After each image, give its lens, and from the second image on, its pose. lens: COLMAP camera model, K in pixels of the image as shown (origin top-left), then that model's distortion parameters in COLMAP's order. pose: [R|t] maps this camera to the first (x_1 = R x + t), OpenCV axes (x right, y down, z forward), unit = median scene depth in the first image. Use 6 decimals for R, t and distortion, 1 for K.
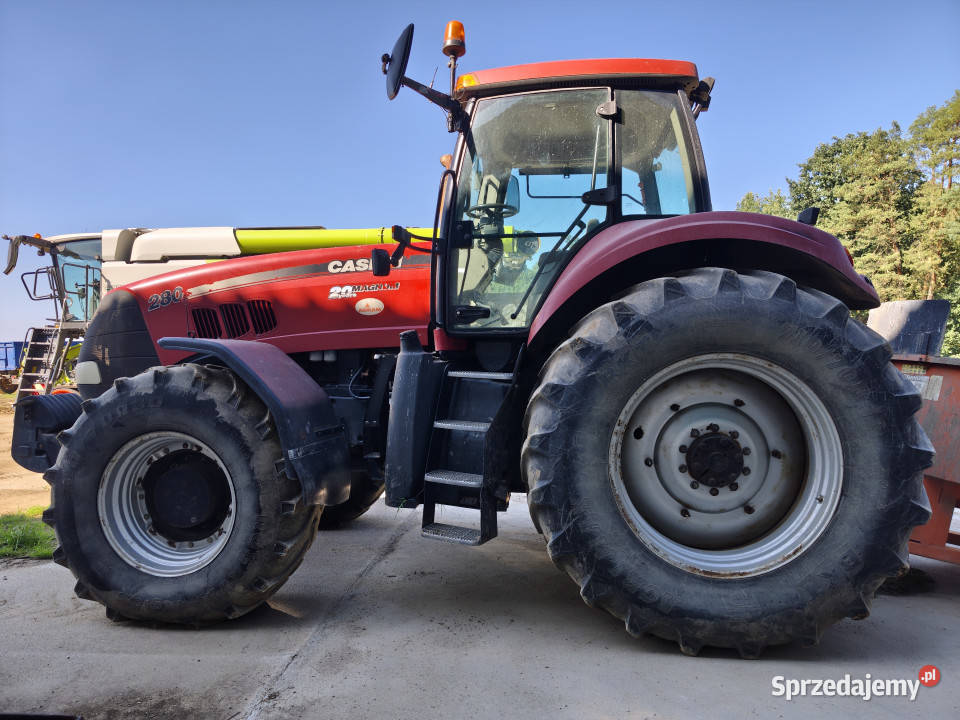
lens RADIAL K [[643.6, 0, 480.0], [0, 643.6, 360.0], [0, 0, 1]] dist [0.055434, -0.071503]
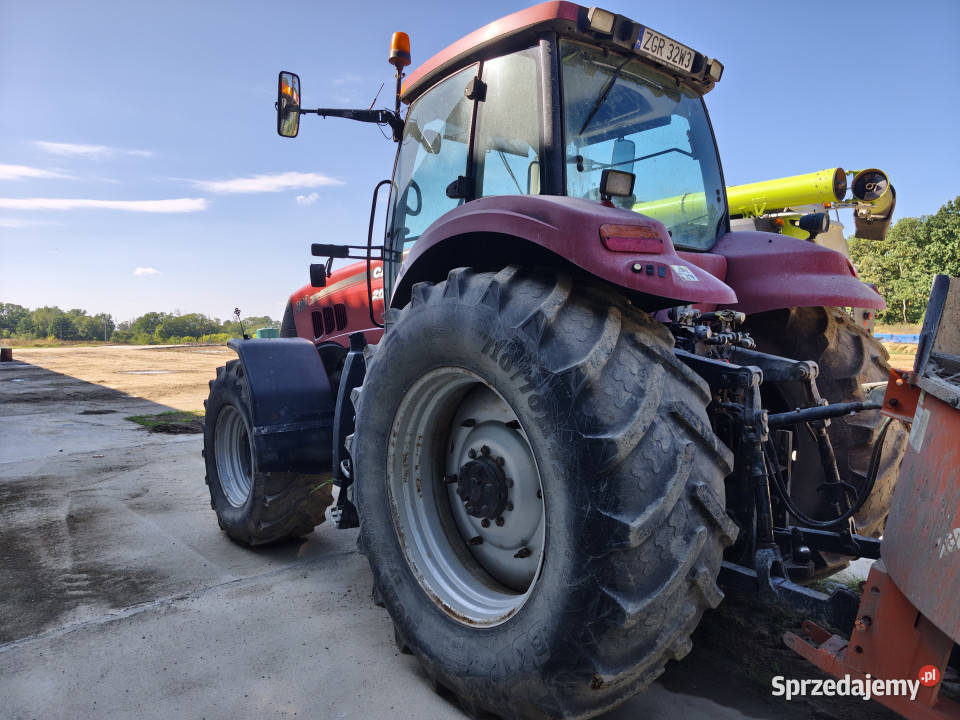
lens RADIAL K [[644.8, 0, 490.0], [0, 644.8, 358.2], [0, 0, 1]] dist [0.045054, -0.039872]
pose [[0.727358, 0.027033, -0.685725, 0.851560], [0.011170, 0.998625, 0.051216, -0.055849], [0.686167, -0.044912, 0.726056, 0.340931]]
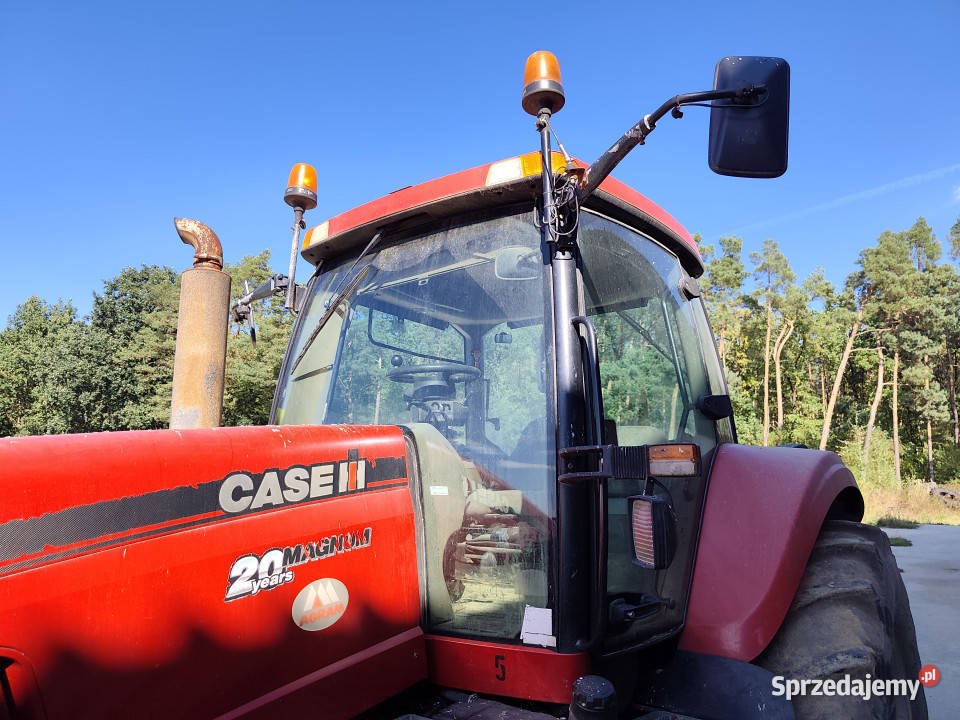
lens RADIAL K [[643.6, 0, 480.0], [0, 643.6, 360.0], [0, 0, 1]] dist [0.055434, -0.071503]
pose [[0.496377, 0.144282, 0.856033, -0.537168], [0.012154, 0.984840, -0.173039, -0.179659], [-0.868022, 0.096297, 0.487099, 0.853672]]
